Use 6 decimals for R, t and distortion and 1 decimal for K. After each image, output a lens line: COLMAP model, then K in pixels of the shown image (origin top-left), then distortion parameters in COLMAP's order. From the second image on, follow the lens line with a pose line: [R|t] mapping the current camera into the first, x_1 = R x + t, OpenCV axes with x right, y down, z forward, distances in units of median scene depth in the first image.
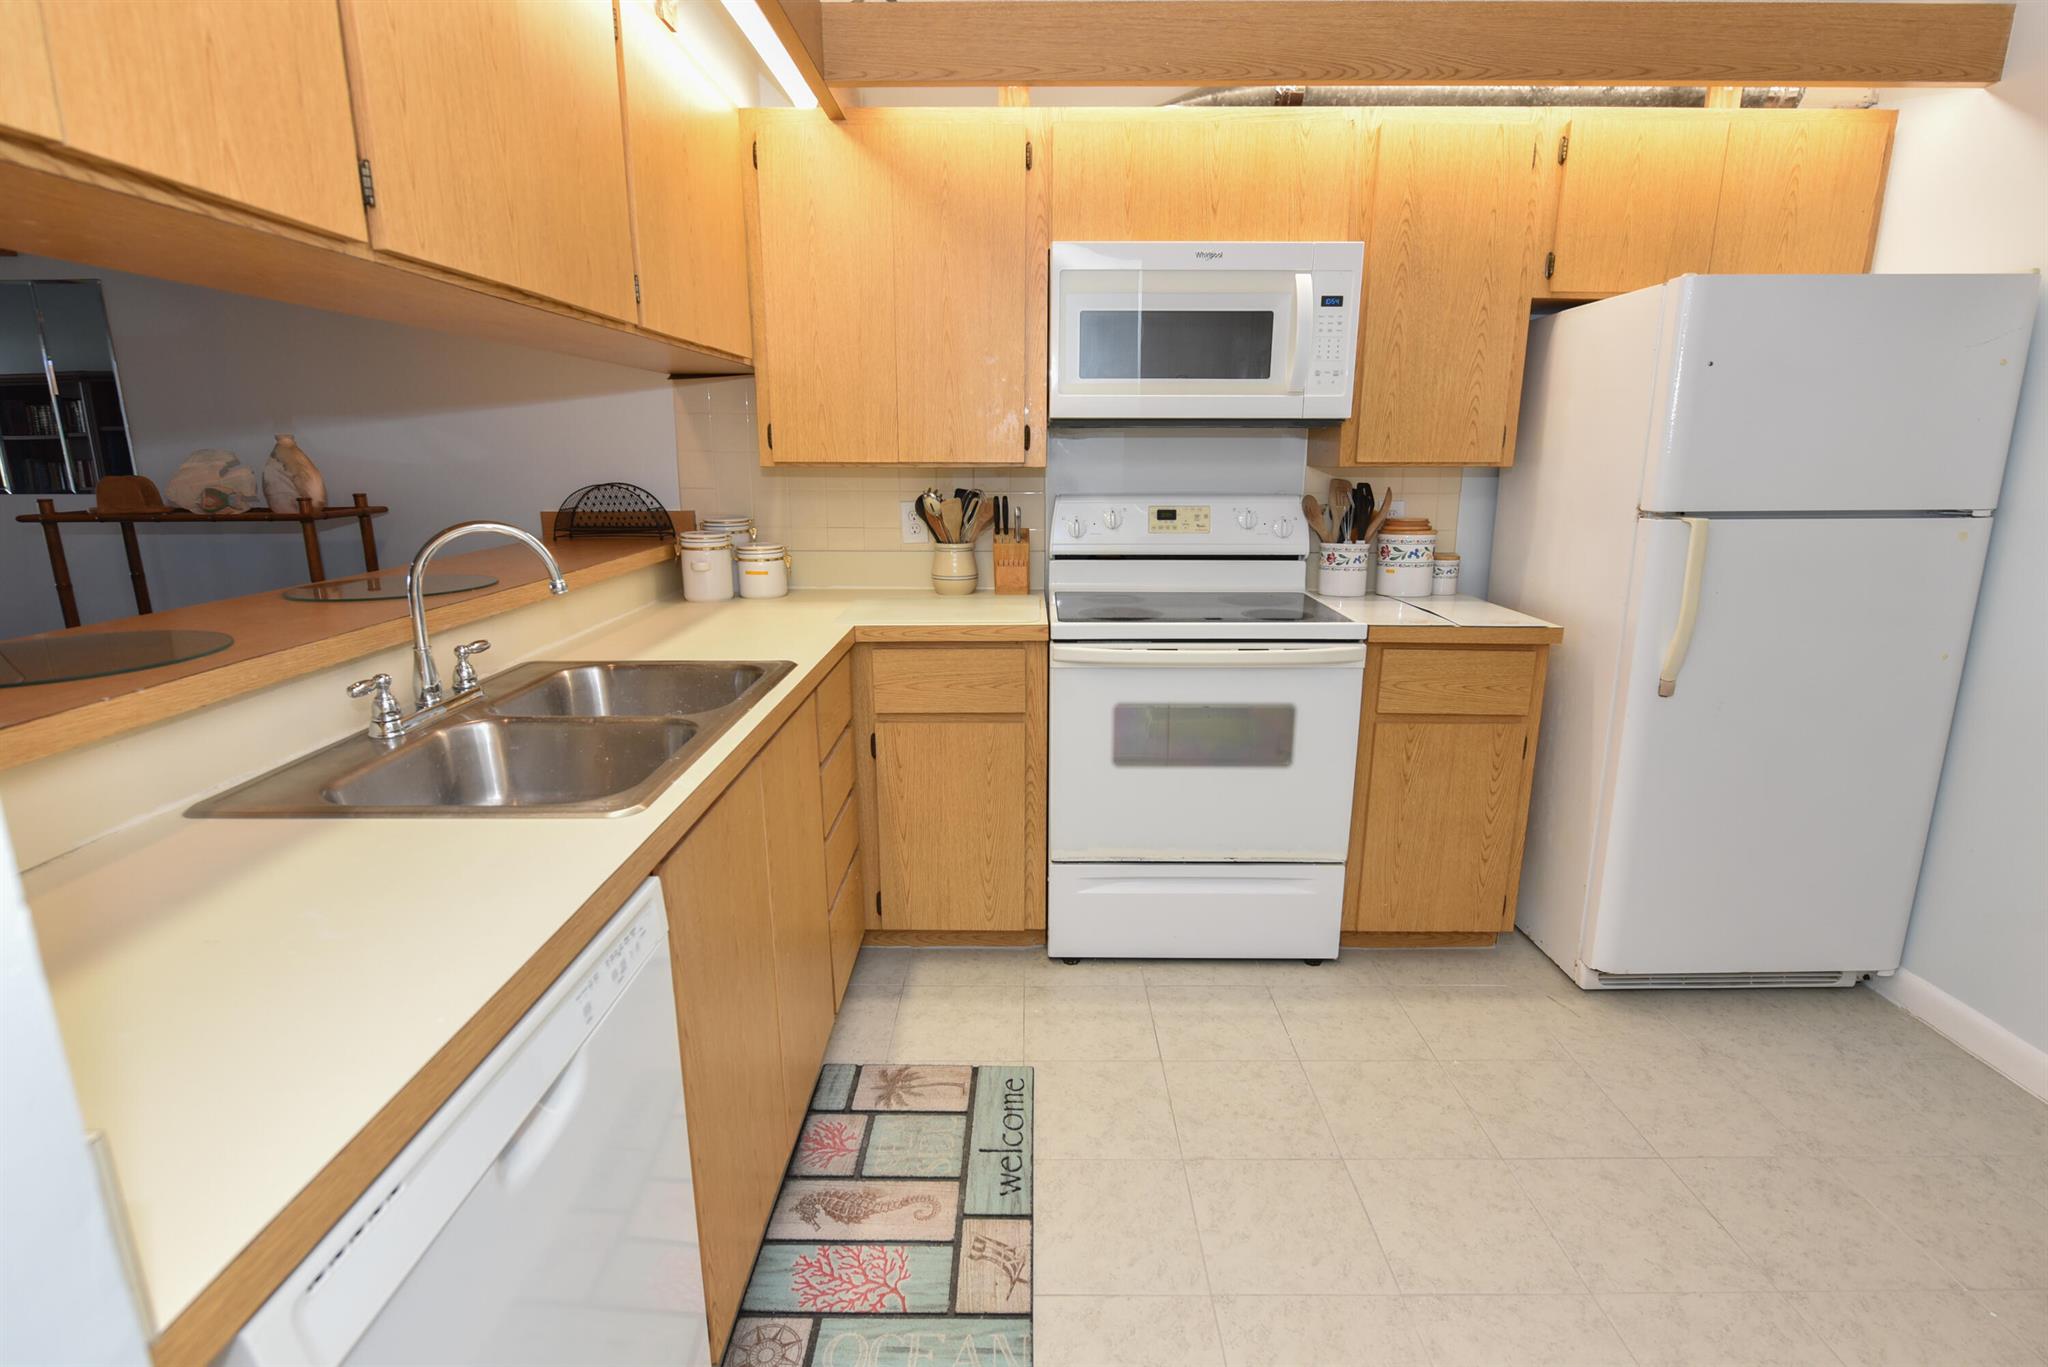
lens RADIAL K [[1015.6, 0, 987.8], [0, 1015.6, 679.7], [0, 0, 1]] dist [-0.005621, -0.001195]
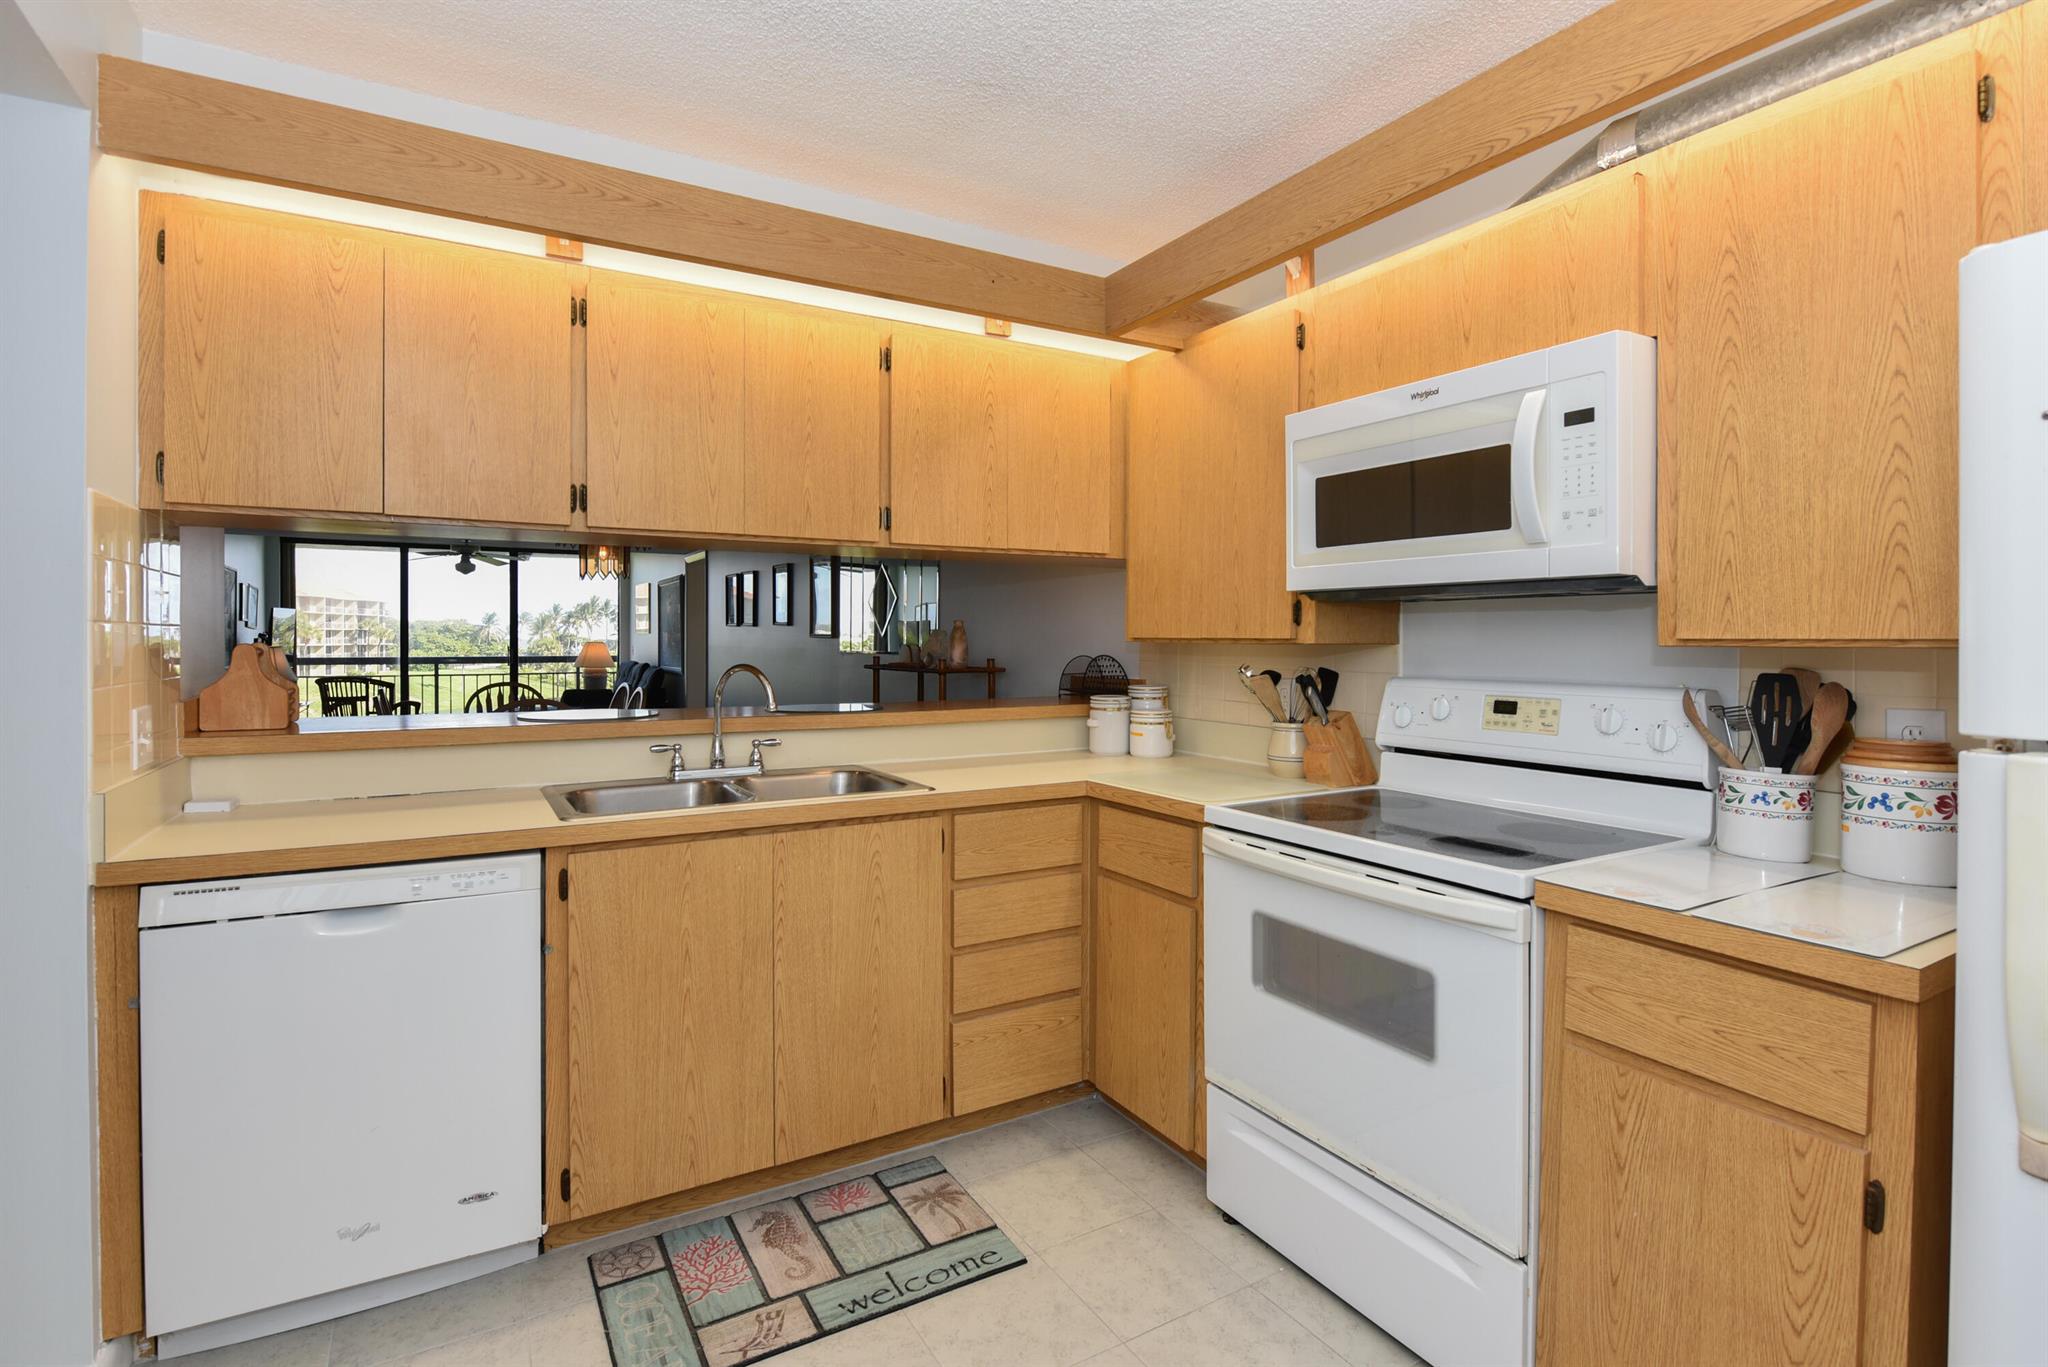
lens RADIAL K [[981.1, 0, 1011.4], [0, 981.1, 629.9], [0, 0, 1]] dist [0.003796, -0.006069]
pose [[0.506612, -0.005548, -0.862156, 0.721601], [-0.197557, 0.972627, -0.122346, -0.062846], [0.839235, 0.232307, 0.491649, 0.353453]]
